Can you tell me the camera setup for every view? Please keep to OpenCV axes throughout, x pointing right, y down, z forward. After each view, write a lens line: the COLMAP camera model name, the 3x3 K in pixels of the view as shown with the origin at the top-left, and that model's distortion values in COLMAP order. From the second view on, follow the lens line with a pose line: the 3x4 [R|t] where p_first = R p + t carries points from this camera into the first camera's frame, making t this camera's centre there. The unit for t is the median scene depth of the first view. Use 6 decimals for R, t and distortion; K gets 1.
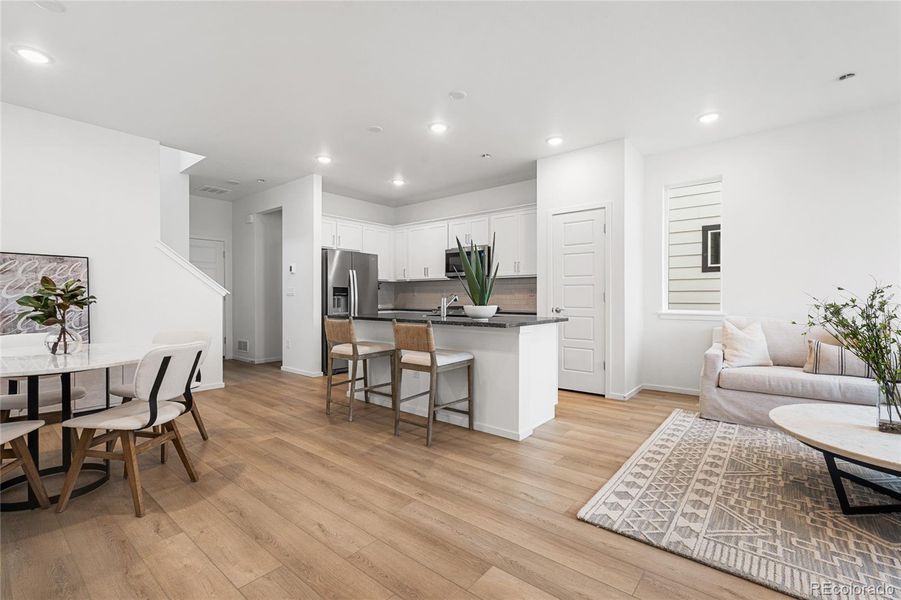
lens RADIAL K [[403.0, 0, 450.6], [0, 403.0, 306.2], [0, 0, 1]] dist [-0.001076, 0.000114]
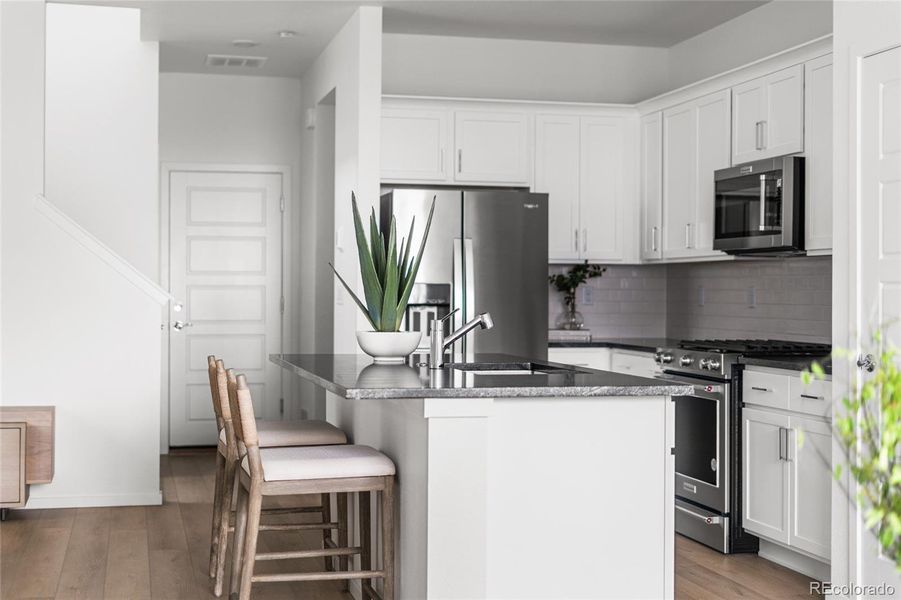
lens RADIAL K [[1327.9, 0, 475.5], [0, 1327.9, 298.1], [0, 0, 1]] dist [-0.003980, -0.016361]
pose [[0.806501, 0.006667, -0.591194, 0.742145], [-0.022172, 0.999574, -0.018974, -0.013013], [0.590816, 0.028411, 0.806306, -0.007987]]
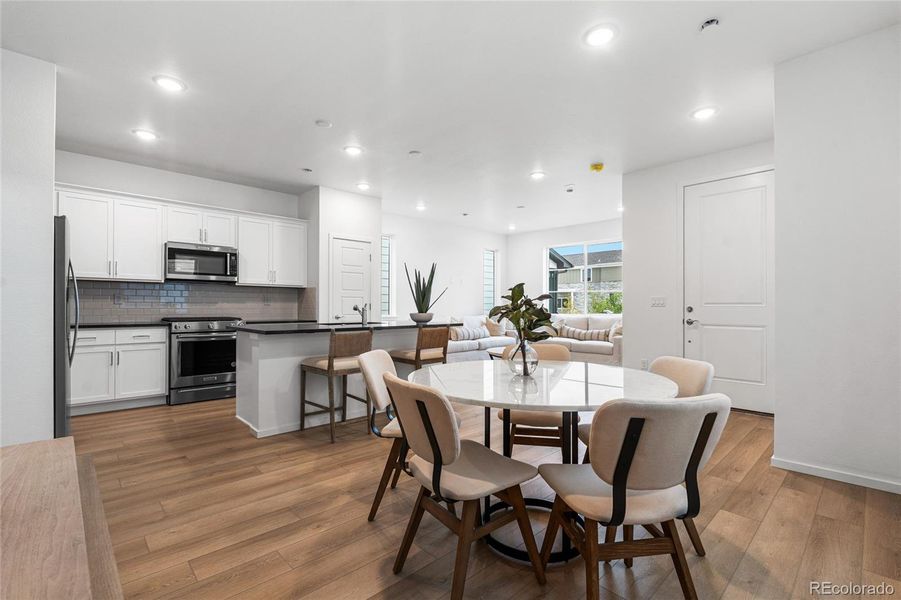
lens RADIAL K [[403.0, 0, 450.6], [0, 403.0, 306.2], [0, 0, 1]] dist [-0.001076, 0.000114]
pose [[0.111017, 0.002631, 0.993815, -1.215502], [0.018067, 0.999826, -0.004665, -0.015928], [-0.993654, 0.018474, 0.110950, 0.697549]]
